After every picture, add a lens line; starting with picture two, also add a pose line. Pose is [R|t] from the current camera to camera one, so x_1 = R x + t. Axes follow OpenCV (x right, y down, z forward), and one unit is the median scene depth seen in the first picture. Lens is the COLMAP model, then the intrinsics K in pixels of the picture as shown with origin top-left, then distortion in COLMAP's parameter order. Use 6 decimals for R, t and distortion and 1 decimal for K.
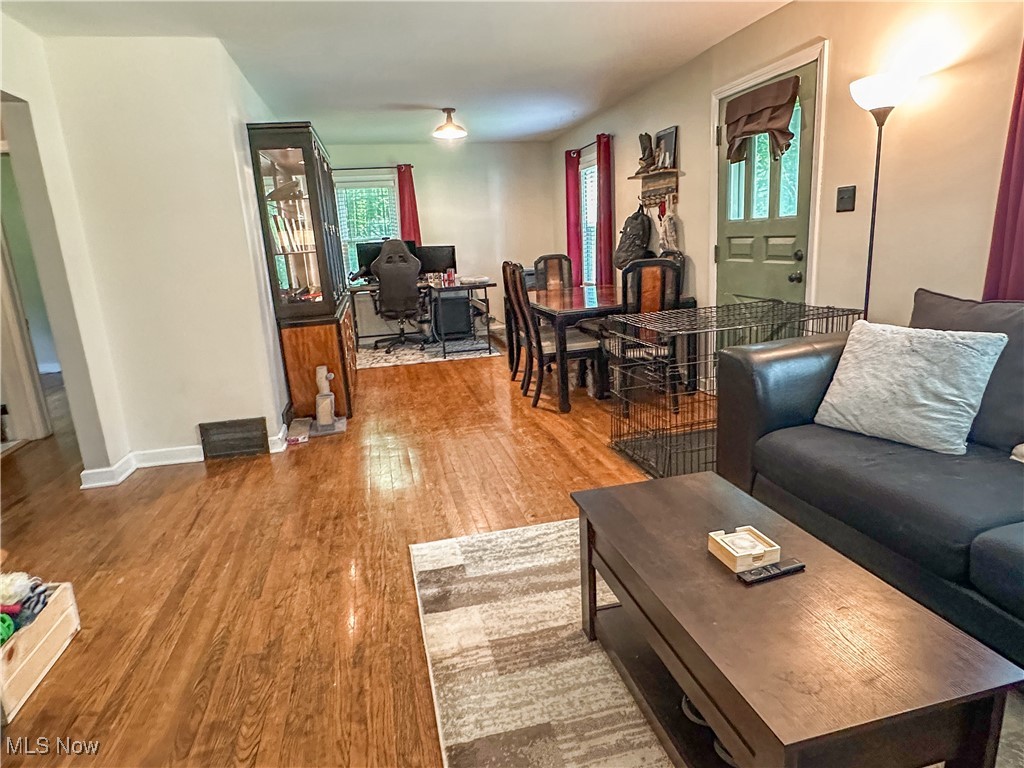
lens RADIAL K [[598.4, 0, 510.2], [0, 598.4, 383.1], [0, 0, 1]] dist [-0.002462, -0.000439]
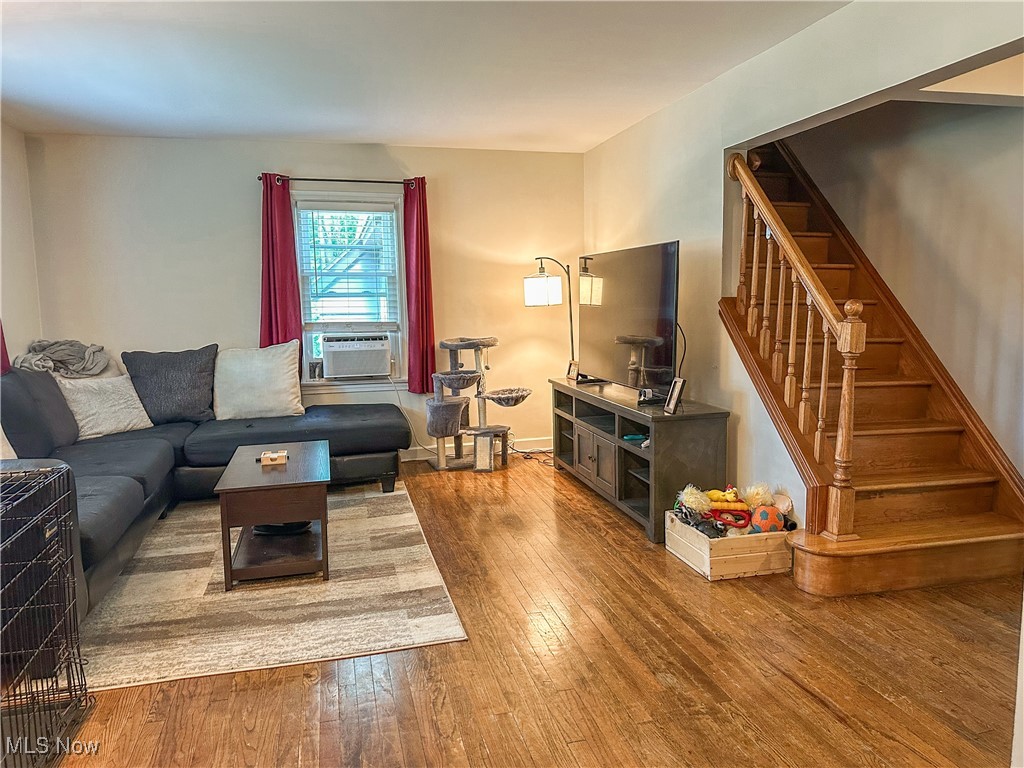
lens RADIAL K [[708.8, 0, 518.3], [0, 708.8, 385.6], [0, 0, 1]] dist [-0.004100, -0.014301]
pose [[-0.997175, 0.072884, -0.018158, -0.187136], [0.061878, 0.934162, 0.351443, -0.331322], [0.042577, 0.349327, -0.936033, 1.374149]]
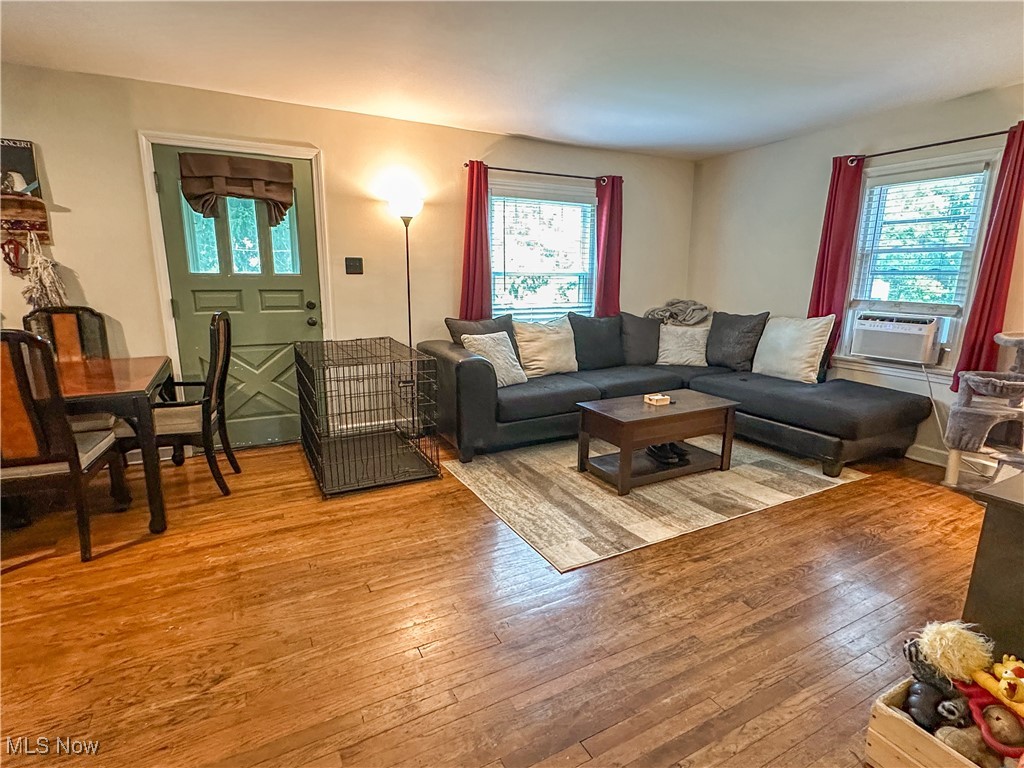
lens RADIAL K [[513.5, 0, 513.2], [0, 513.5, 385.4], [0, 0, 1]] dist [-0.010494, 0.001382]
pose [[-0.248582, -0.150523, 0.956844, -0.705016], [0.233057, 0.949536, 0.209920, -0.180419], [-0.940155, 0.275181, -0.200957, 0.863530]]
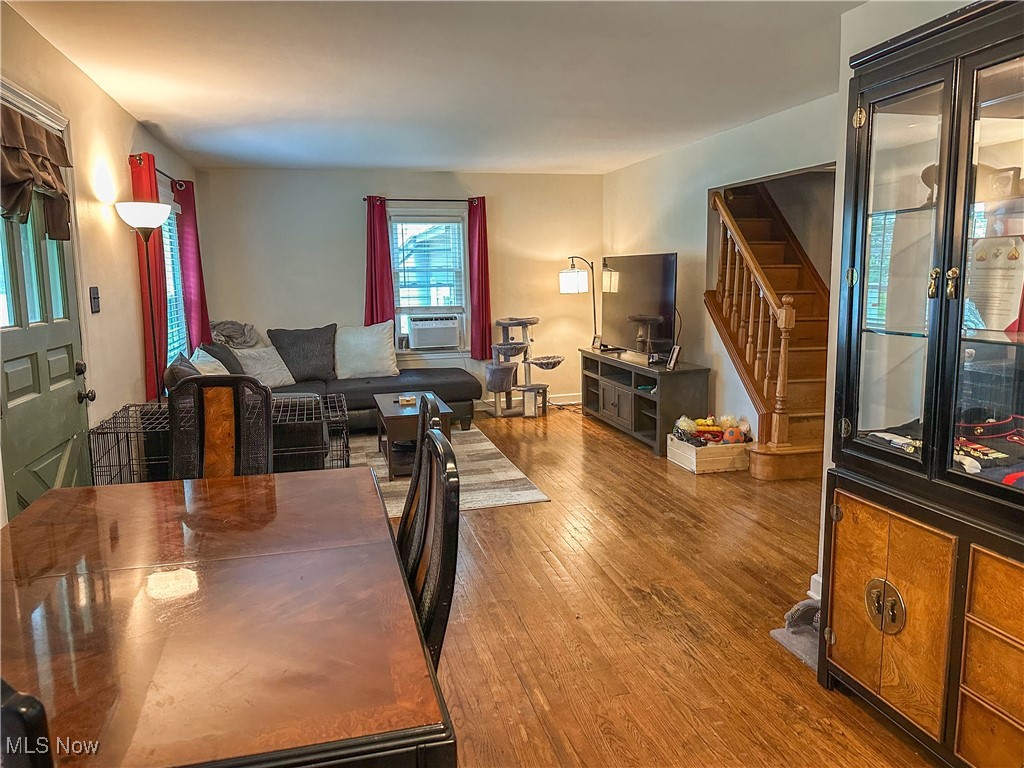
lens RADIAL K [[708.8, 0, 509.8], [0, 708.8, 383.7], [0, 0, 1]] dist [-0.004100, -0.014301]
pose [[-0.996954, 0.077227, -0.010899, -0.051994], [0.067306, 0.922521, 0.380034, -0.501375], [0.039403, 0.378143, -0.924908, 1.867038]]
